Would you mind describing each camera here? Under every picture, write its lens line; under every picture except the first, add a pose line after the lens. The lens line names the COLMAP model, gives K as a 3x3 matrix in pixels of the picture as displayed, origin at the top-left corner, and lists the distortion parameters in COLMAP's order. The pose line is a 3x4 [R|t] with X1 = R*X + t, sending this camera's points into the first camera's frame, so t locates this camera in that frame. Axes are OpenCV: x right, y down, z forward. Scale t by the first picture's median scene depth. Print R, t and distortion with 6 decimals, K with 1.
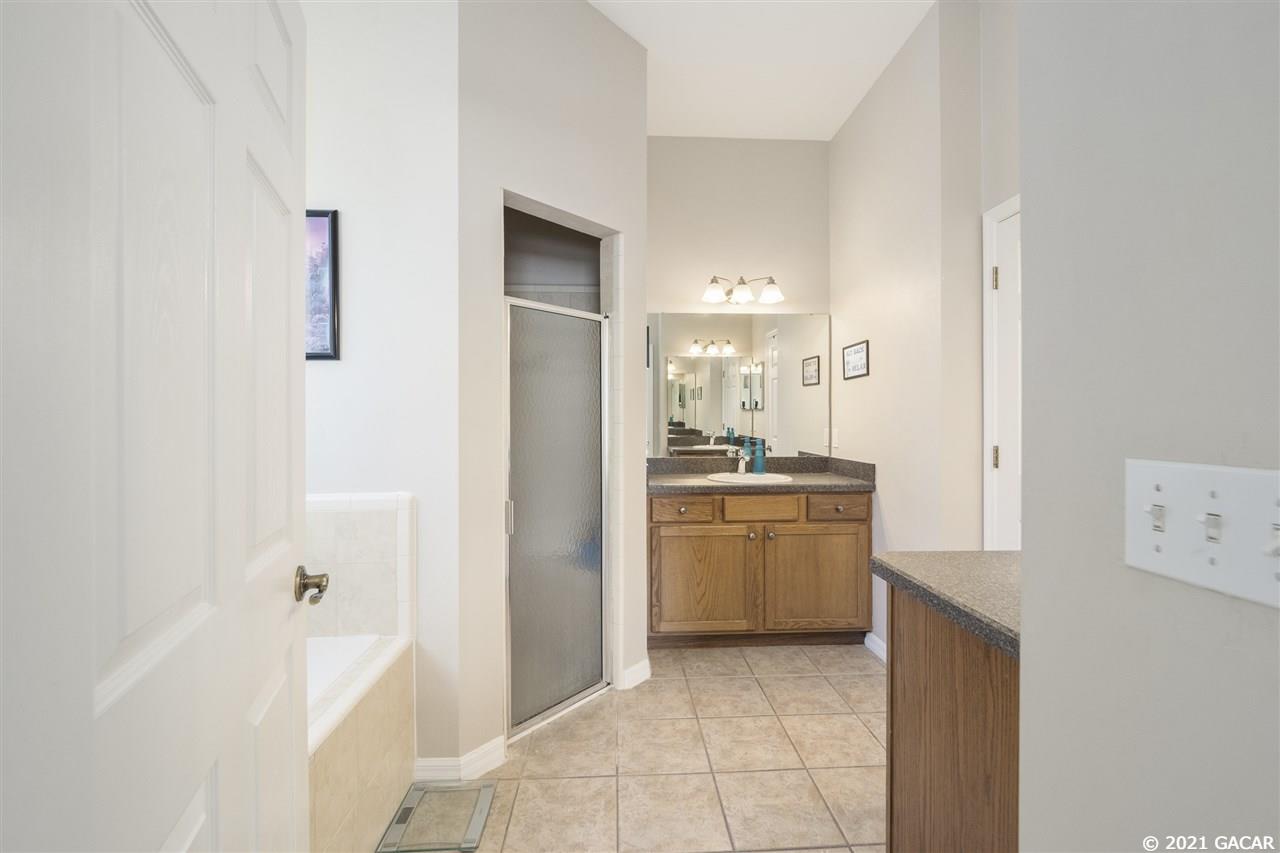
lens RADIAL K [[514.1, 0, 645.0], [0, 514.1, 427.7], [0, 0, 1]] dist [-0.009085, 0.003168]
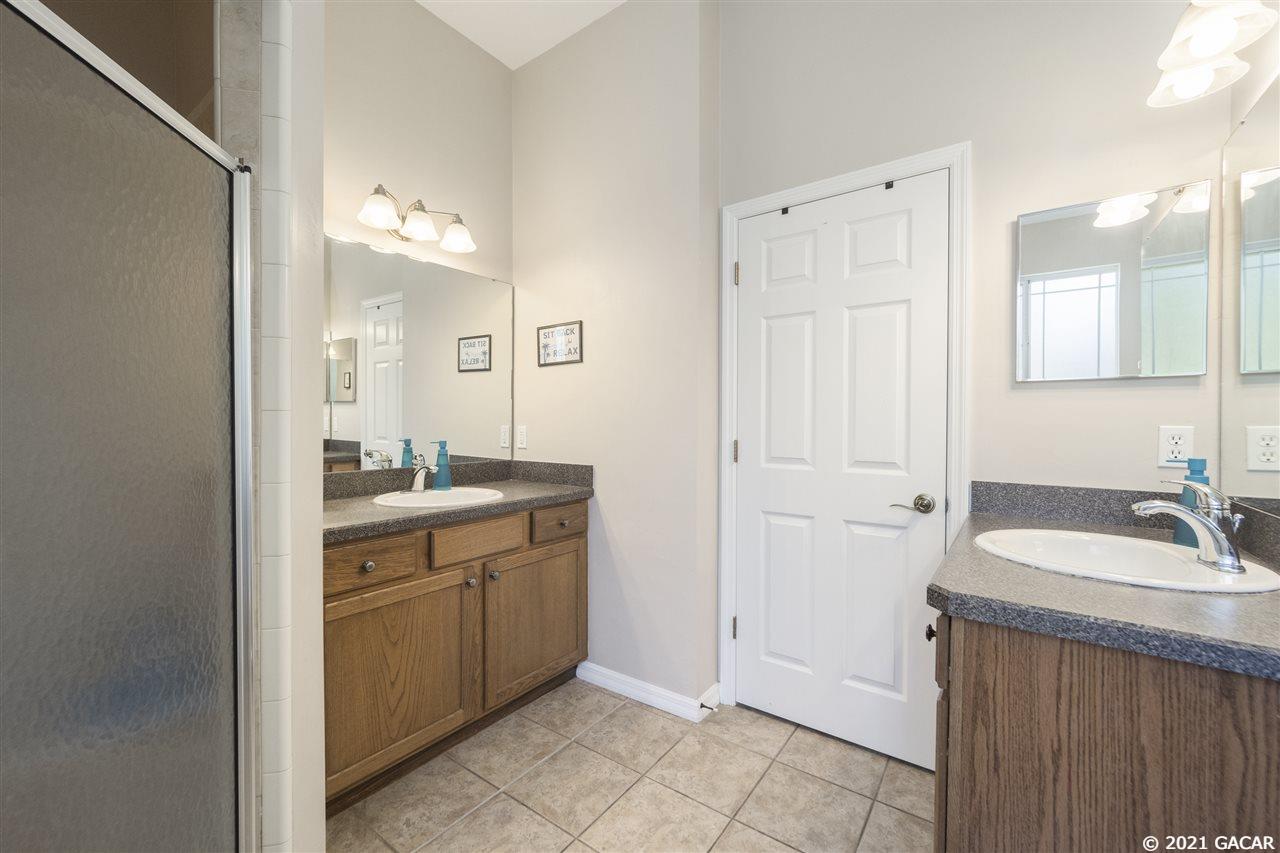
lens RADIAL K [[514.1, 0, 635.7], [0, 514.1, 431.0], [0, 0, 1]] dist [-0.009085, 0.003168]
pose [[0.634591, -0.007674, 0.772810, -0.174122], [0.004707, 0.999971, 0.006064, 0.007747], [-0.772834, -0.000211, 0.634609, 0.397386]]
